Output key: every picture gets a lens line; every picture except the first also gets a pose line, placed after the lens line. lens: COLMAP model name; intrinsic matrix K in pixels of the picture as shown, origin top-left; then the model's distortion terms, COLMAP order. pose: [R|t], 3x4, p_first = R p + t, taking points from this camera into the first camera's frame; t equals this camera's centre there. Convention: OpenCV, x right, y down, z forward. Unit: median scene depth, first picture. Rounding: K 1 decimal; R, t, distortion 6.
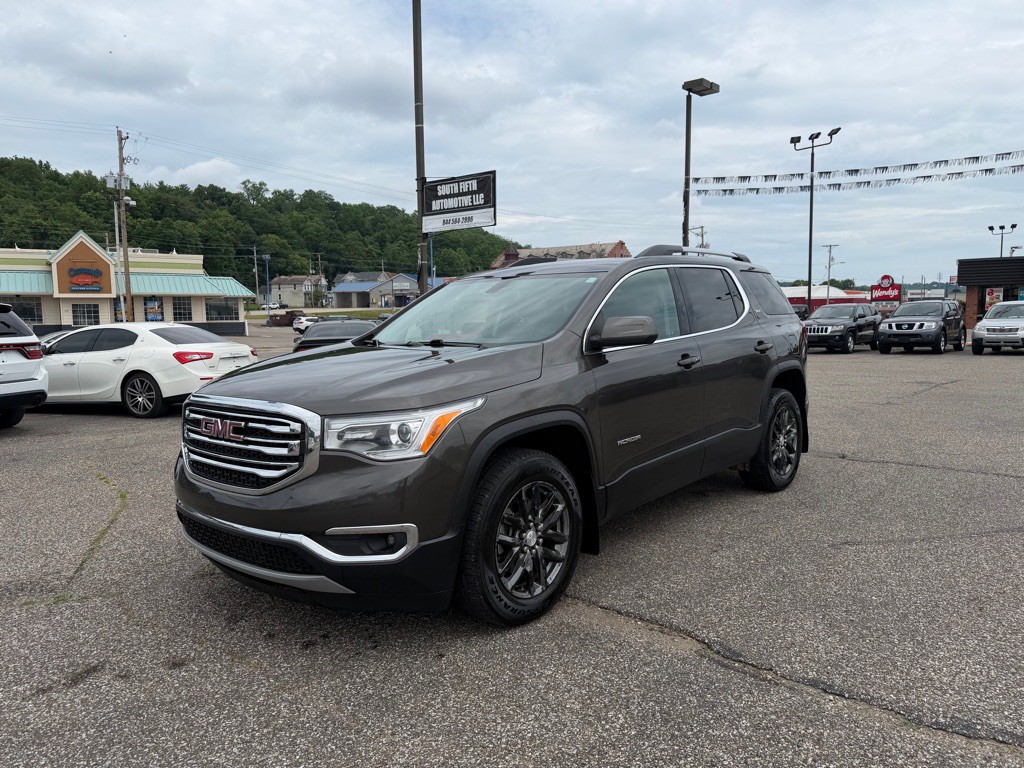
lens RADIAL K [[718.4, 0, 518.9], [0, 718.4, 385.2], [0, 0, 1]] dist [0.042125, -0.052942]
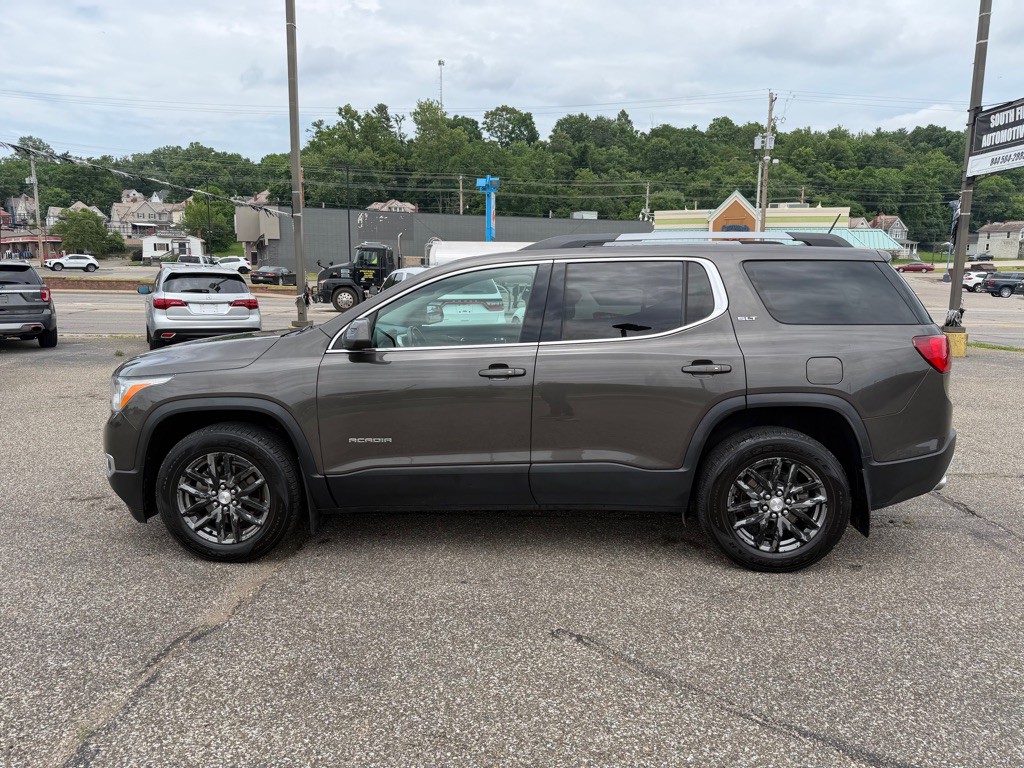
lens RADIAL K [[718.4, 0, 514.9], [0, 718.4, 387.2], [0, 0, 1]] dist [0.042125, -0.052942]
pose [[0.617656, 0.145529, -0.772866, 0.212867], [-0.091088, 0.989354, 0.113498, -0.026675], [0.781155, 0.000296, 0.624337, 0.105707]]
